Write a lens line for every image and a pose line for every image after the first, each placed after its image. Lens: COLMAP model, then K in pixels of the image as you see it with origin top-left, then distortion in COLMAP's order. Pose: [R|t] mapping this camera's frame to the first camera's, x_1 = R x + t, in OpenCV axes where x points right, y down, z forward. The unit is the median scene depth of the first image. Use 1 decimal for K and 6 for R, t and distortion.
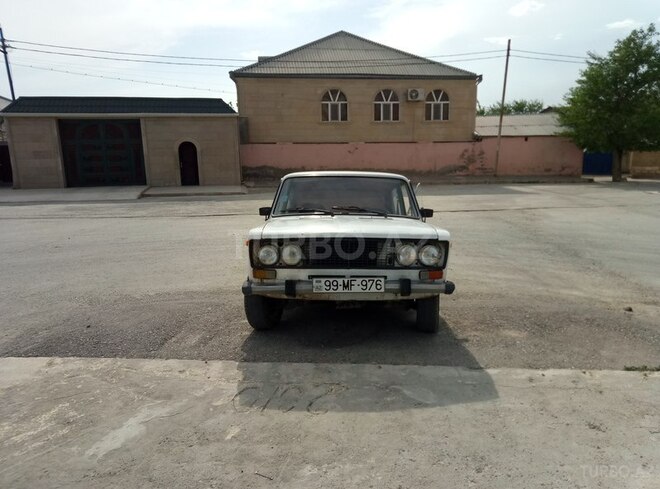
lens RADIAL K [[485.9, 0, 330.0], [0, 485.9, 245.7], [0, 0, 1]] dist [0.027150, 0.003892]
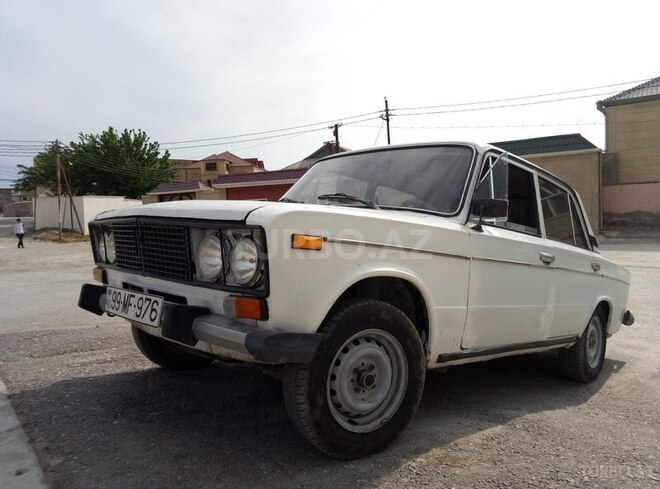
lens RADIAL K [[485.9, 0, 330.0], [0, 485.9, 245.7], [0, 0, 1]] dist [0.027150, 0.003892]
pose [[0.696823, 0.032524, -0.716506, 0.498429], [-0.119053, 0.990359, -0.070827, 0.024509], [0.707294, 0.134656, 0.693976, 0.663128]]
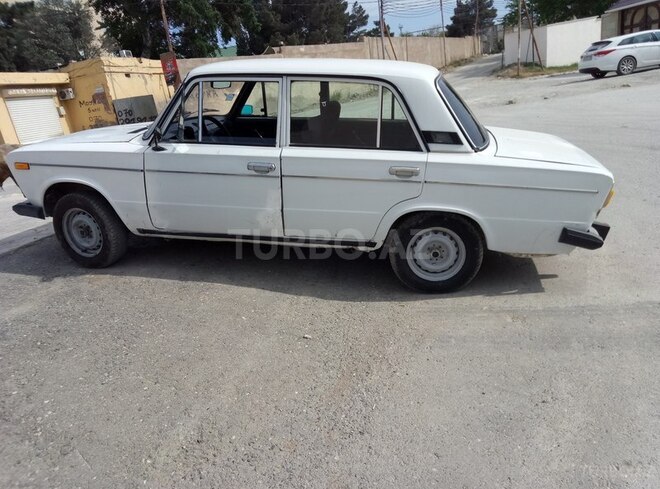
lens RADIAL K [[473.8, 0, 332.4], [0, 473.8, 244.7], [0, 0, 1]] dist [0.042693, -0.009082]
pose [[-0.182152, 0.343672, -0.921255, 0.905773], [-0.050708, 0.932399, 0.357856, -0.189918], [0.981962, 0.111899, -0.152411, 1.540503]]
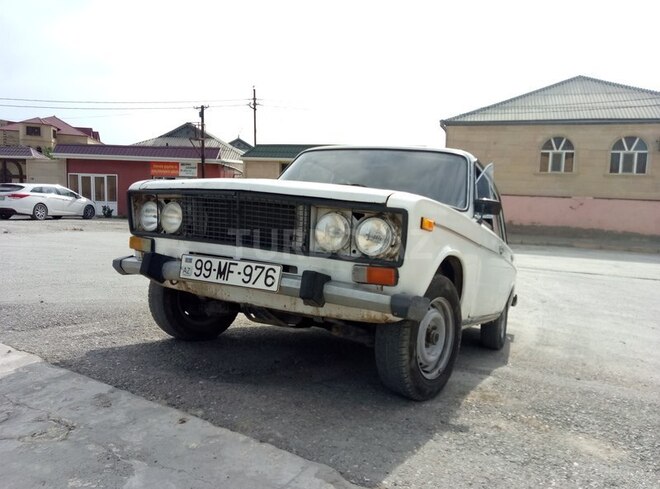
lens RADIAL K [[483.9, 0, 330.0], [0, 483.9, 244.5], [0, 0, 1]] dist [0.019086, -0.000893]
pose [[0.885626, 0.088706, -0.455849, 0.350451], [-0.147701, 0.984421, -0.095389, 0.074065], [0.440286, 0.151808, 0.884931, 0.461511]]
